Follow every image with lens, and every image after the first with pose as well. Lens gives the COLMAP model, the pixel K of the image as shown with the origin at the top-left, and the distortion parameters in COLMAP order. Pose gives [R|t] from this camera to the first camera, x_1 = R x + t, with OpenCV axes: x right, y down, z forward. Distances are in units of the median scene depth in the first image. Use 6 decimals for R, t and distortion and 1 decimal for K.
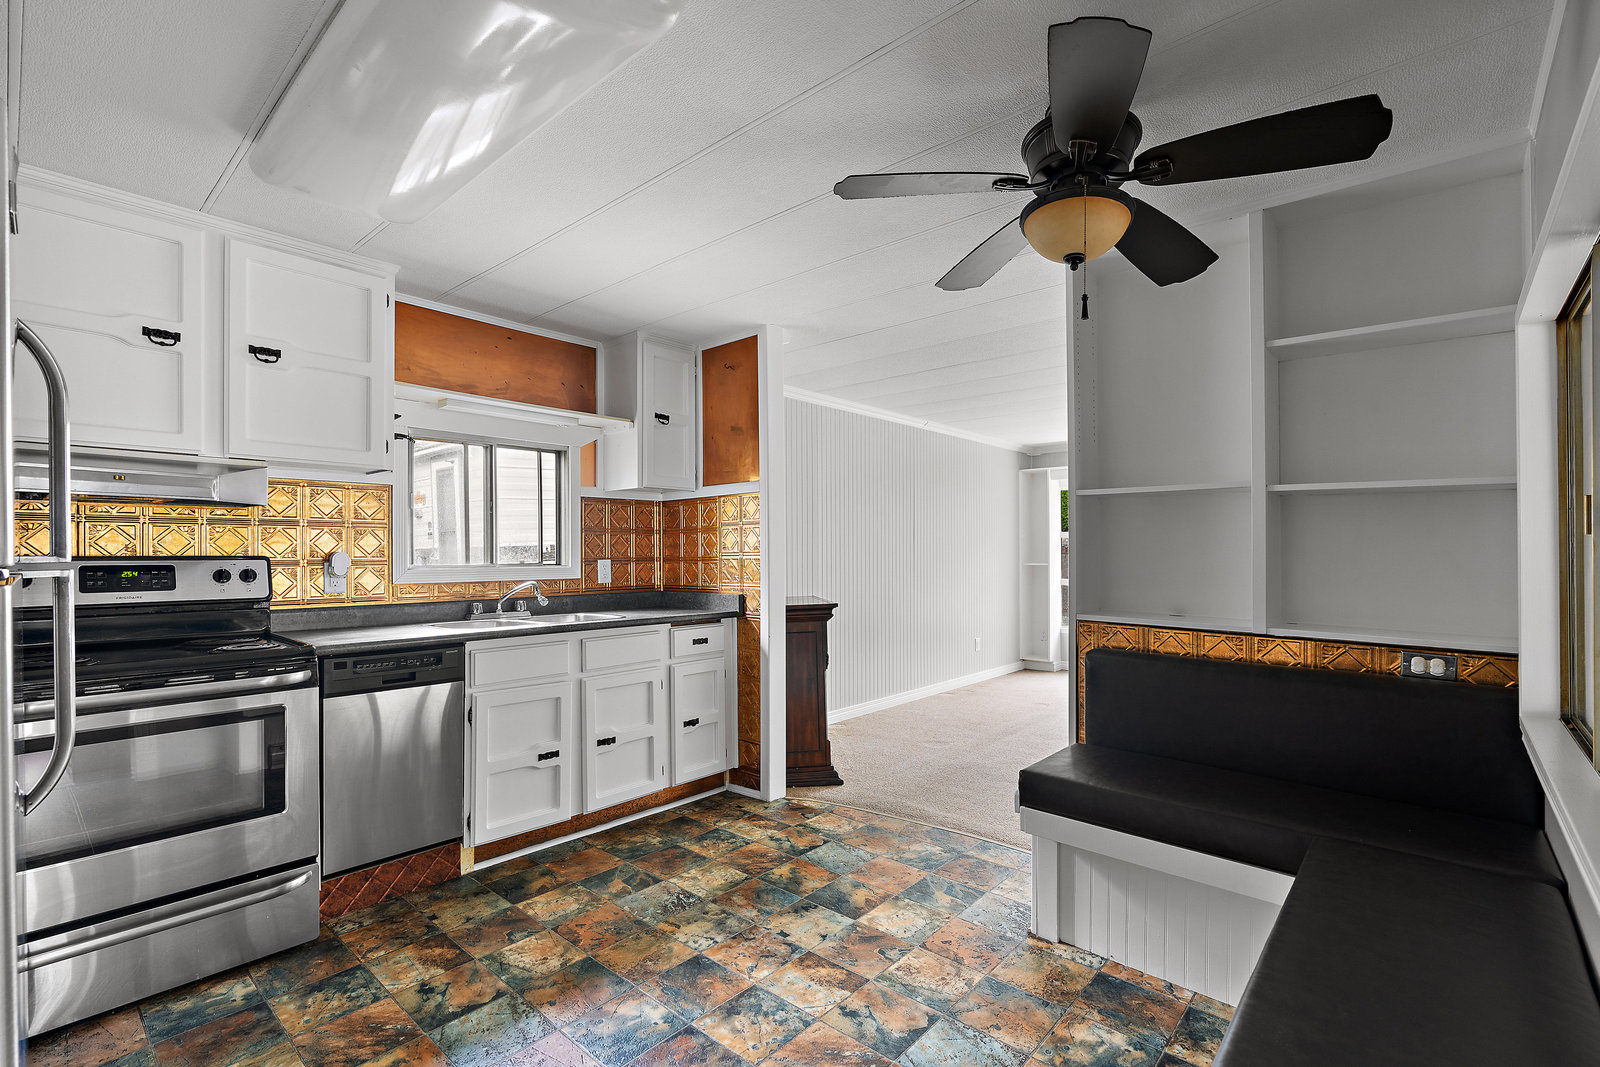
lens RADIAL K [[720.4, 0, 806.1], [0, 720.4, 542.8], [0, 0, 1]] dist [-0.001260, -0.000068]
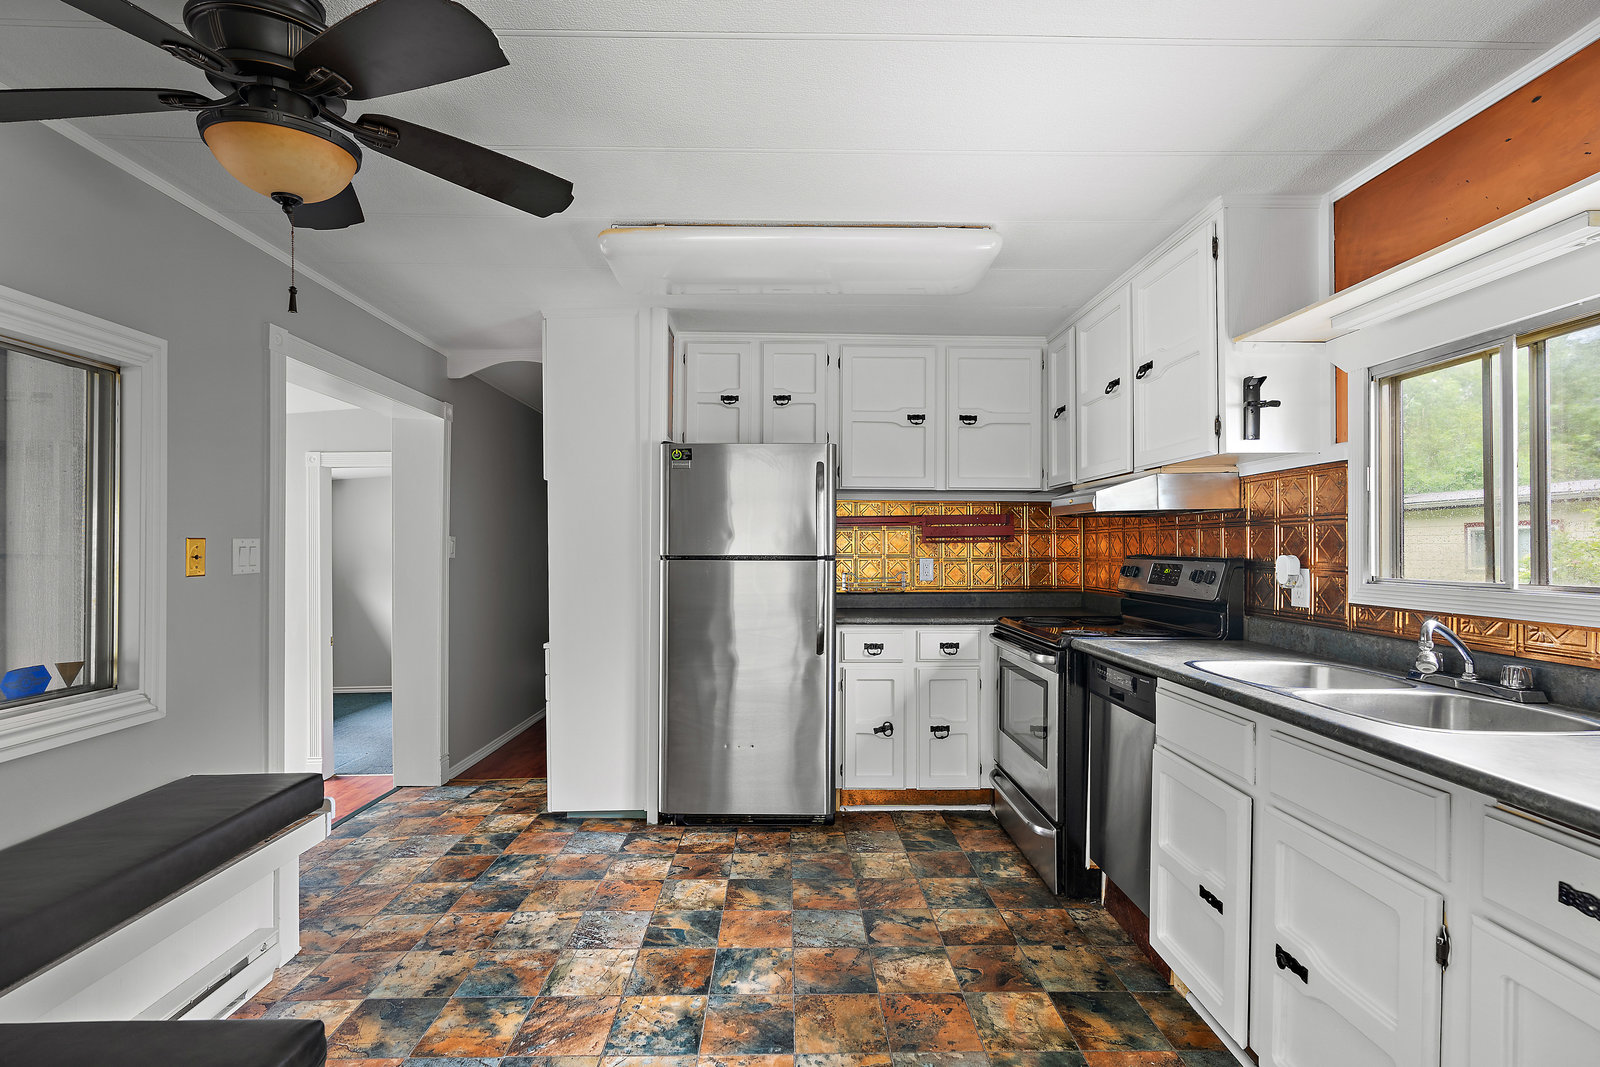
lens RADIAL K [[720.4, 0, 806.1], [0, 720.4, 542.8], [0, 0, 1]] dist [-0.001260, -0.000068]
pose [[-0.730953, -0.002522, -0.682423, 0.685157], [0.010116, 0.999843, -0.014531, 0.007478], [0.682353, -0.017525, -0.730813, 1.738848]]
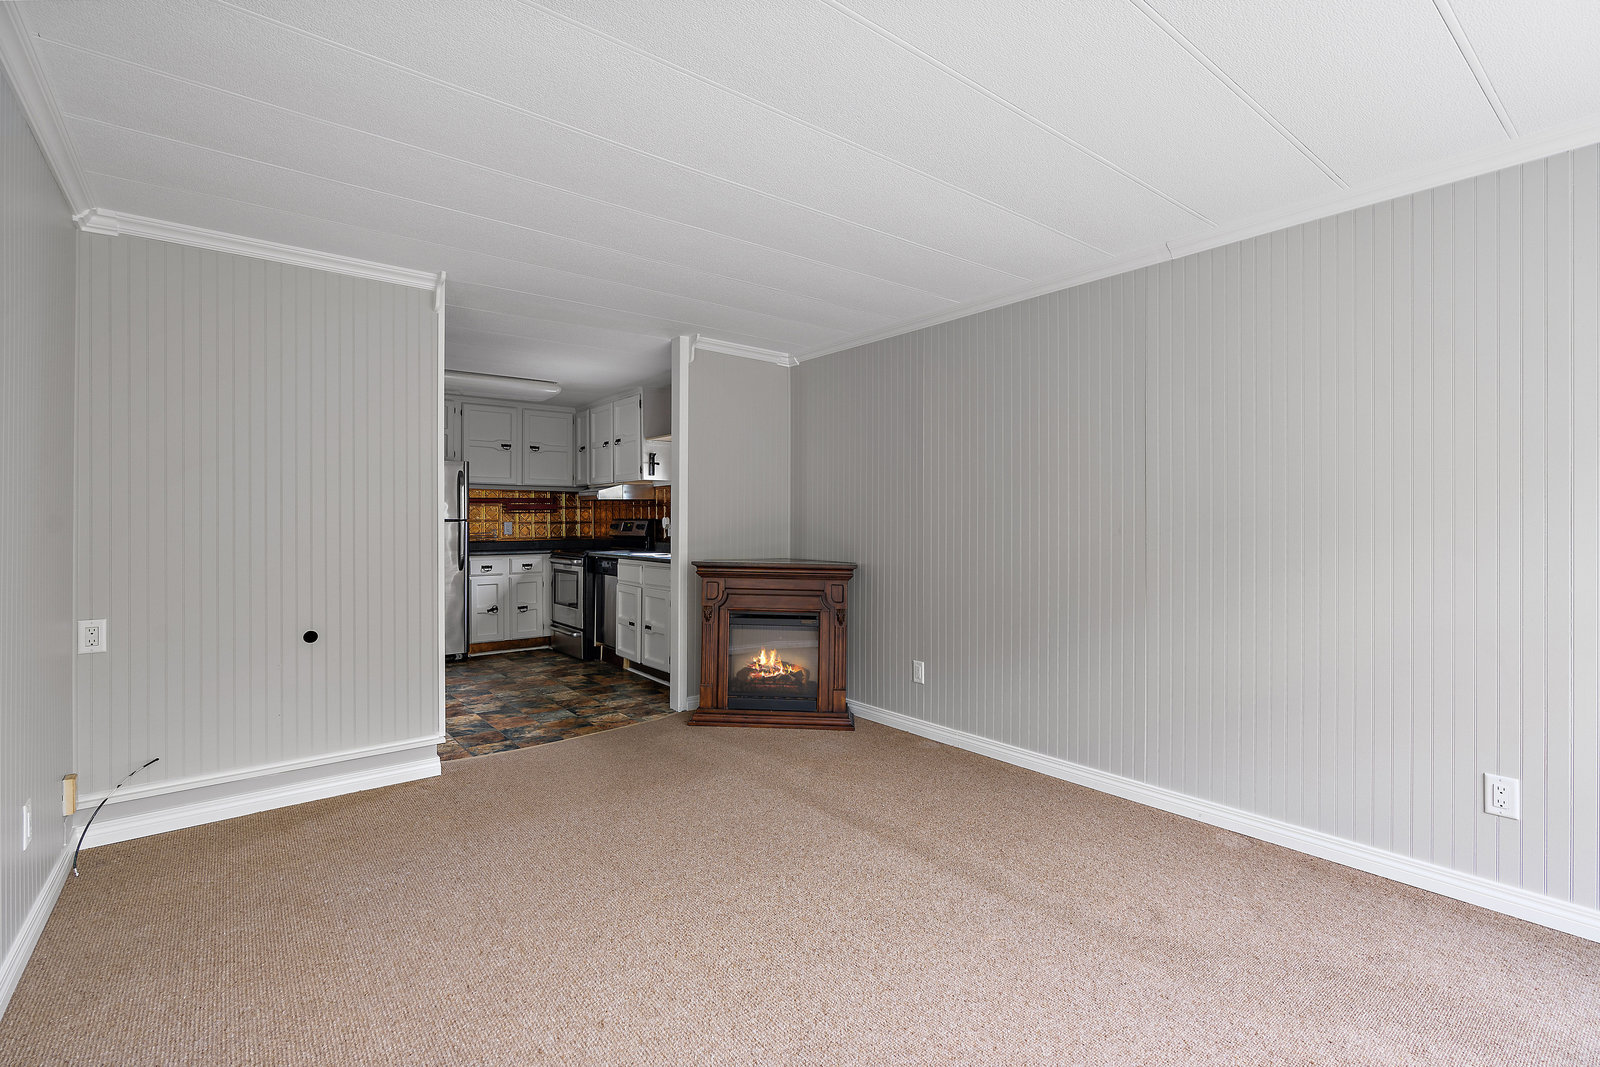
lens RADIAL K [[720.7, 0, 801.0], [0, 720.7, 517.9], [0, 0, 1]] dist [-0.001157, -0.000083]
pose [[-0.174346, -0.000935, -0.984684, 1.921986], [0.016734, 0.999852, -0.003913, 0.034302], [0.984542, -0.017160, -0.174304, 2.349481]]
